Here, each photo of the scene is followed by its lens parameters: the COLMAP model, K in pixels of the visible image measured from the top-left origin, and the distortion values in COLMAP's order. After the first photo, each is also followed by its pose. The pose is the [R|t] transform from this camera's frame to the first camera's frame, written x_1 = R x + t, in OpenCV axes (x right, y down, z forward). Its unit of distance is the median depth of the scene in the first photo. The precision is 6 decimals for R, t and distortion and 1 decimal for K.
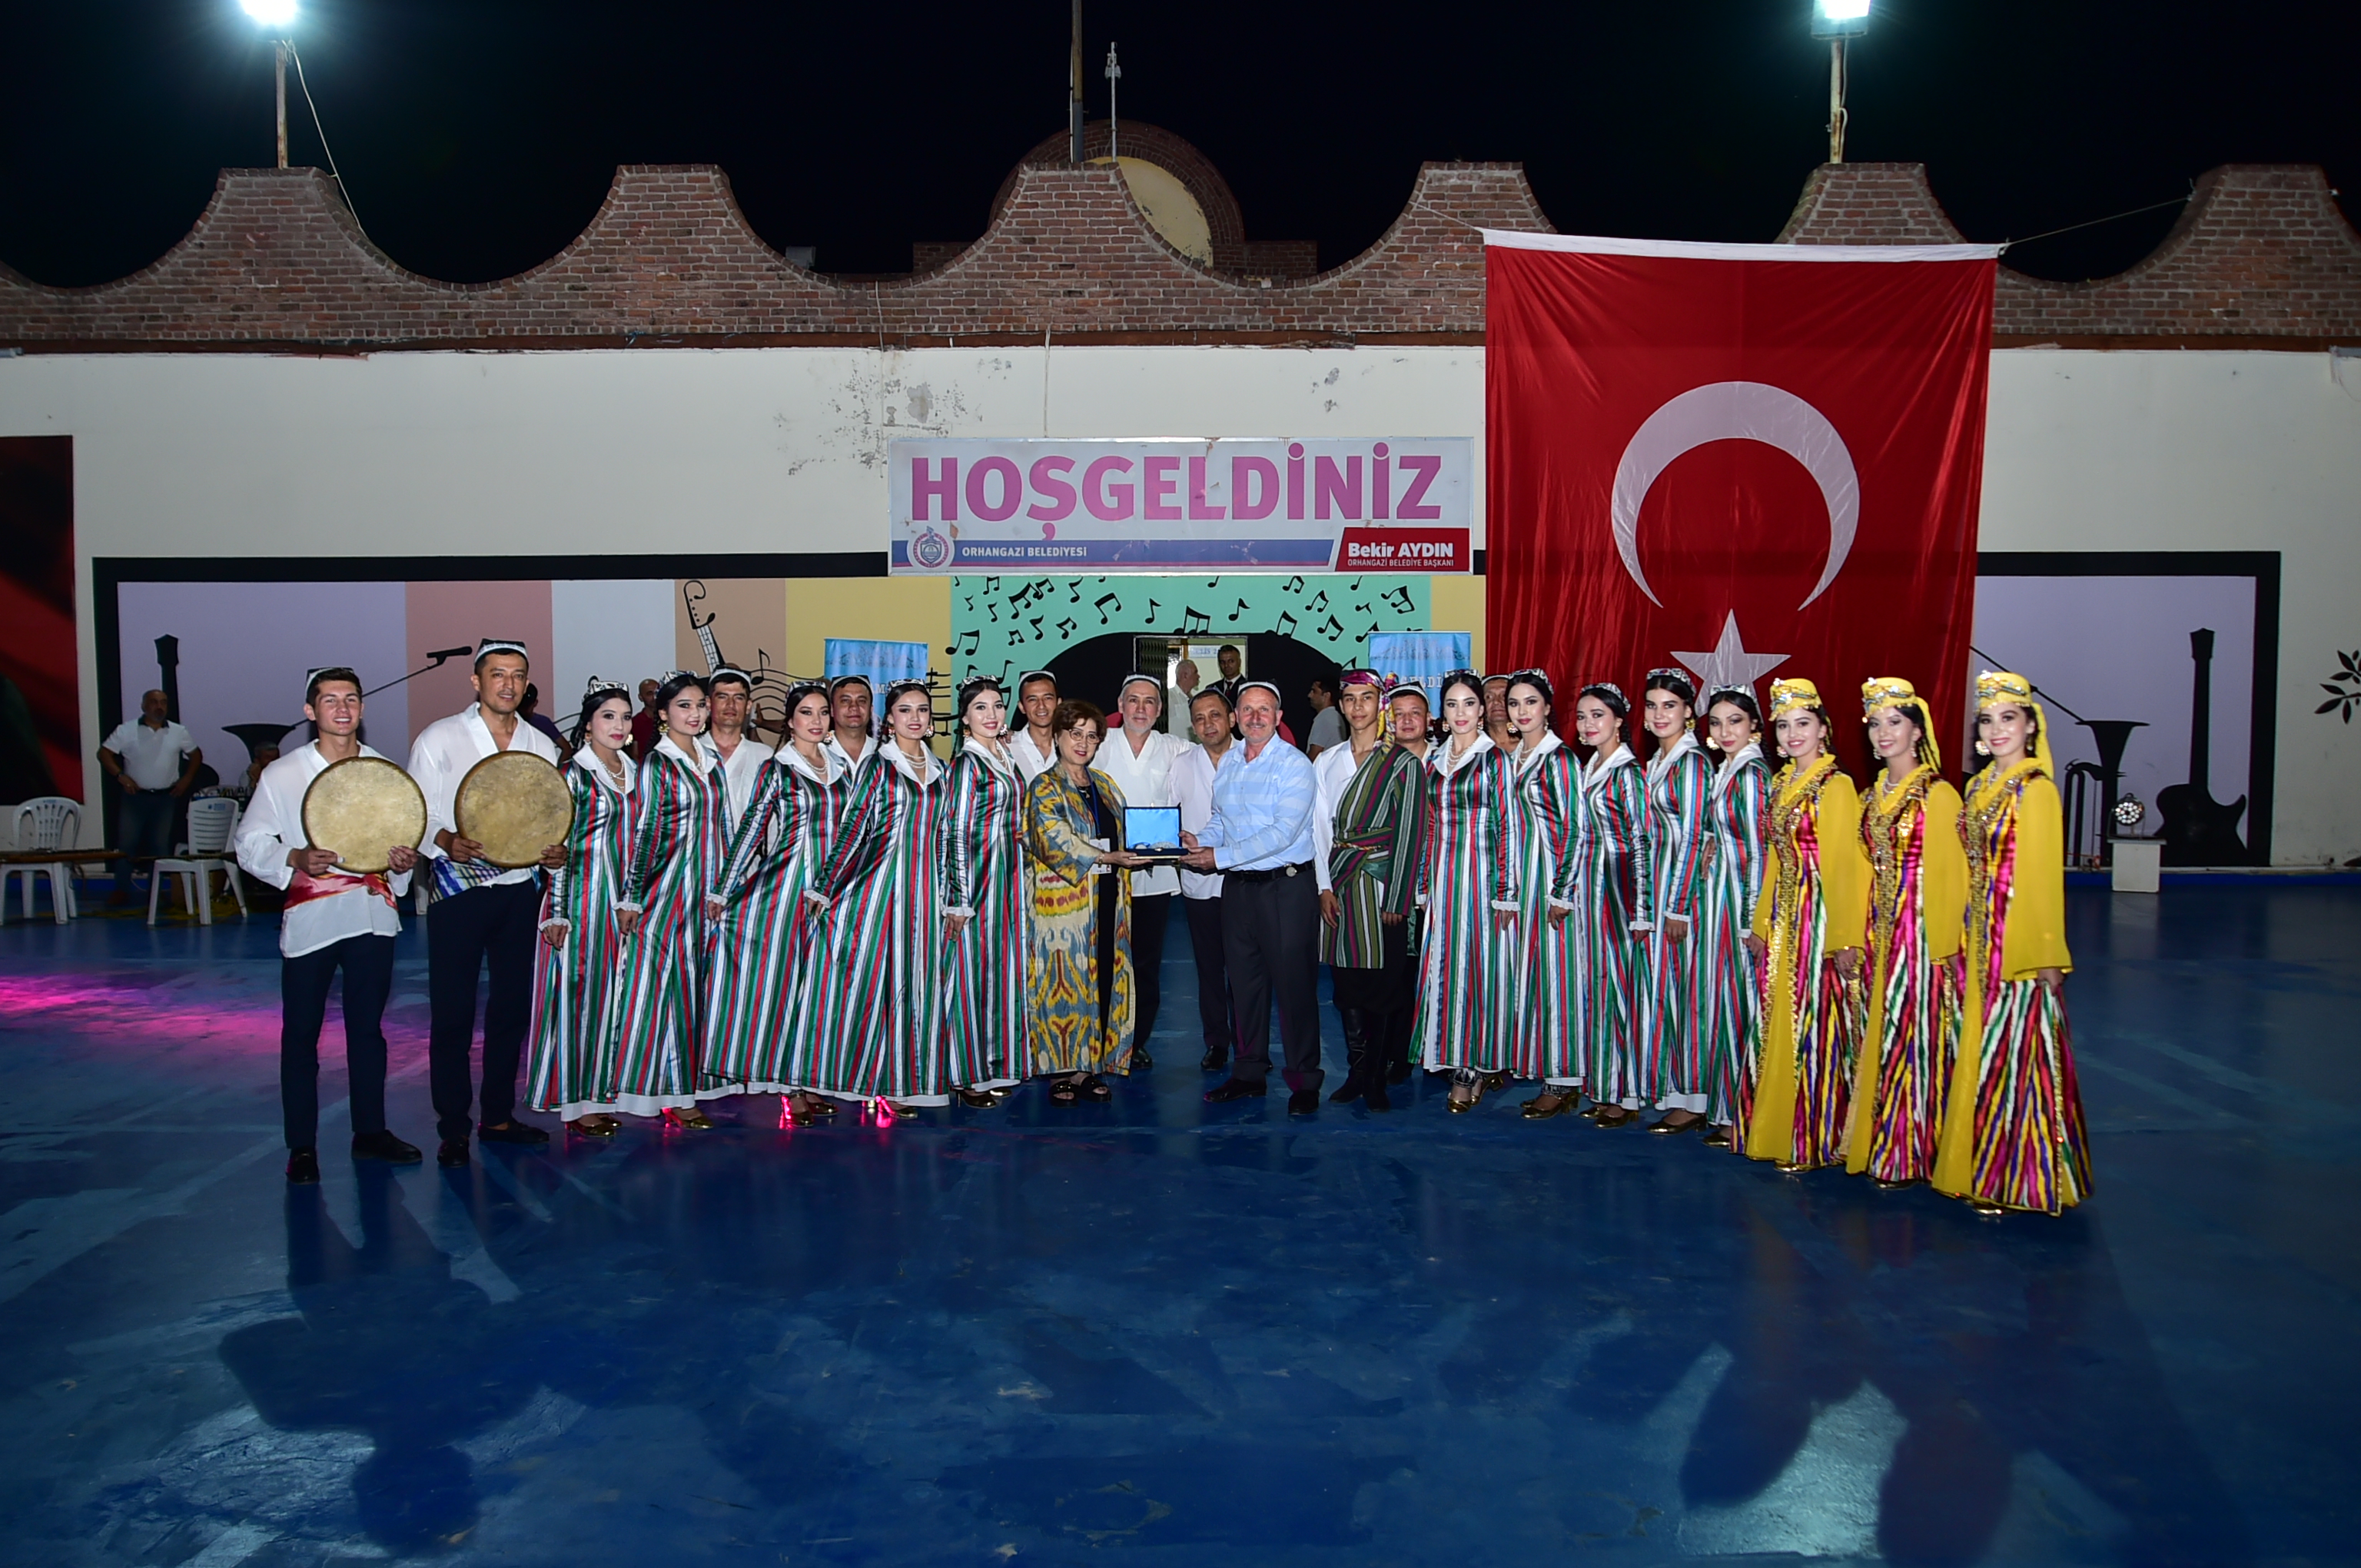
lens RADIAL K [[1890.5, 0, 1179.9], [0, 1890.5, 781.1], [0, 0, 1]] dist [-0.022039, 0.044600]
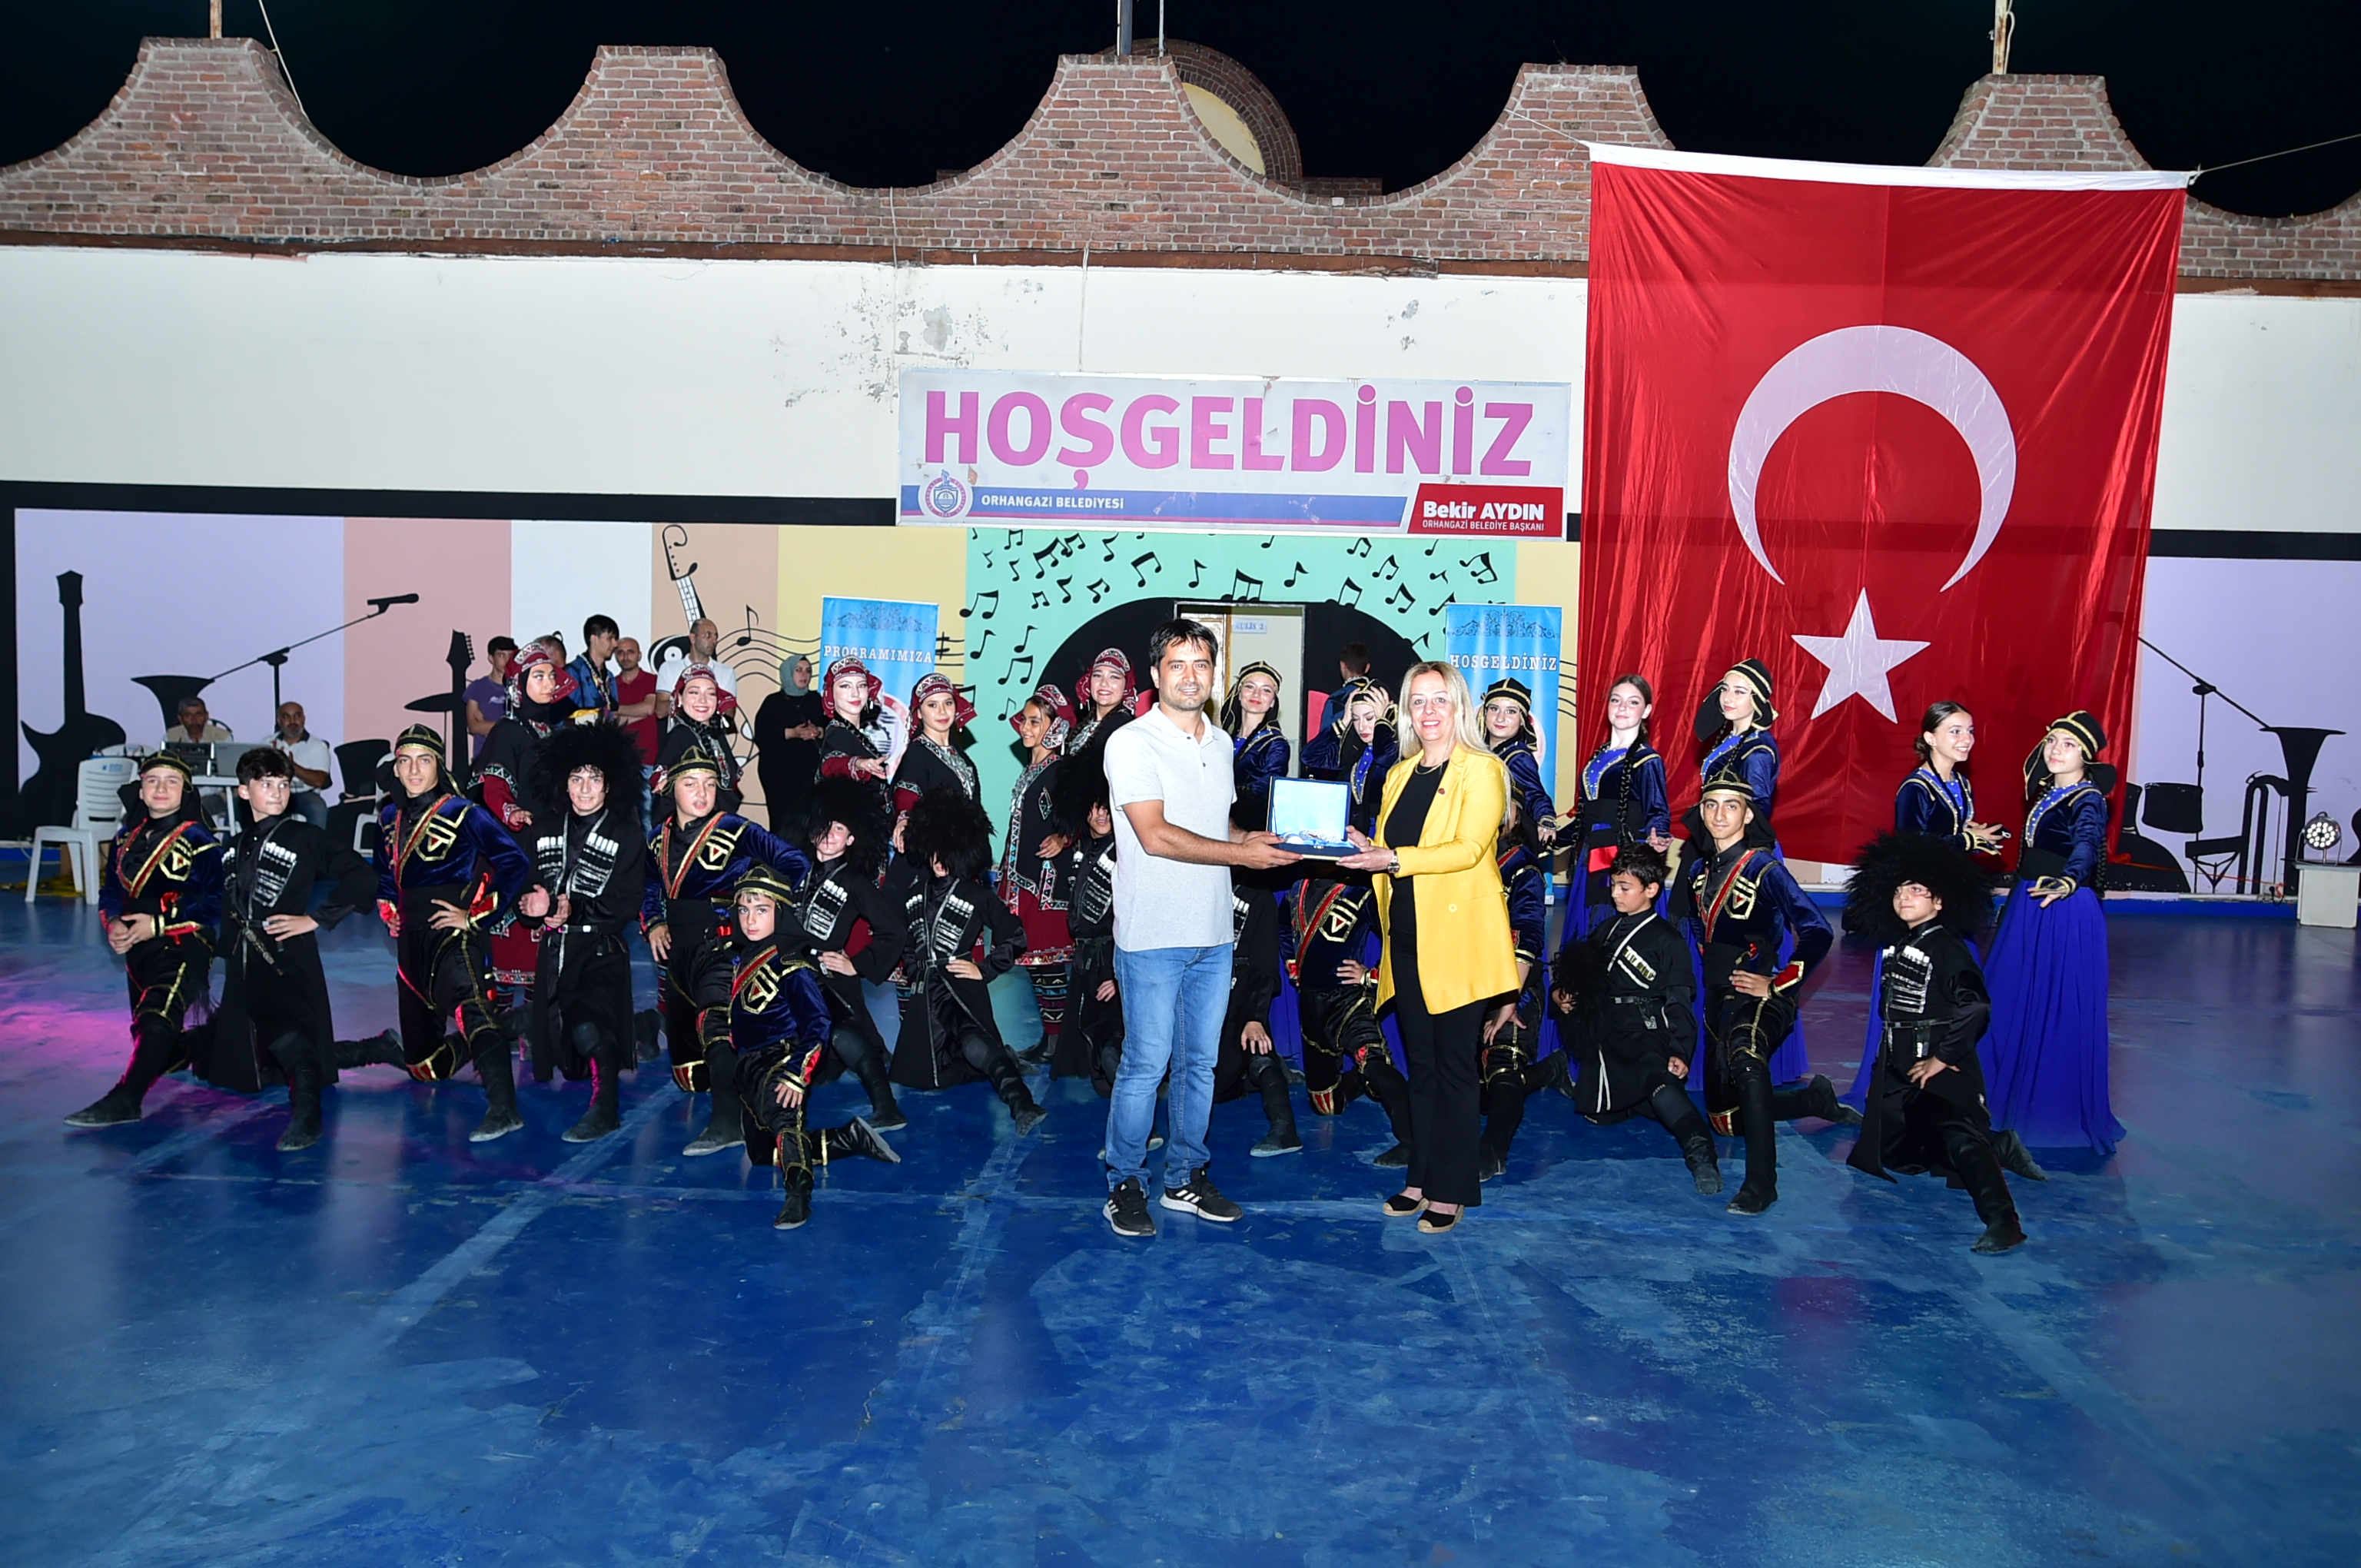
lens RADIAL K [[1890.5, 0, 1177.7], [0, 1890.5, 798.6], [0, 0, 1]] dist [-0.022039, 0.044600]
pose [[0.999598, 0.026793, -0.009299, -0.012596], [-0.026689, 0.999581, 0.011173, 0.004486], [0.009594, -0.010920, 0.999894, 0.126339]]
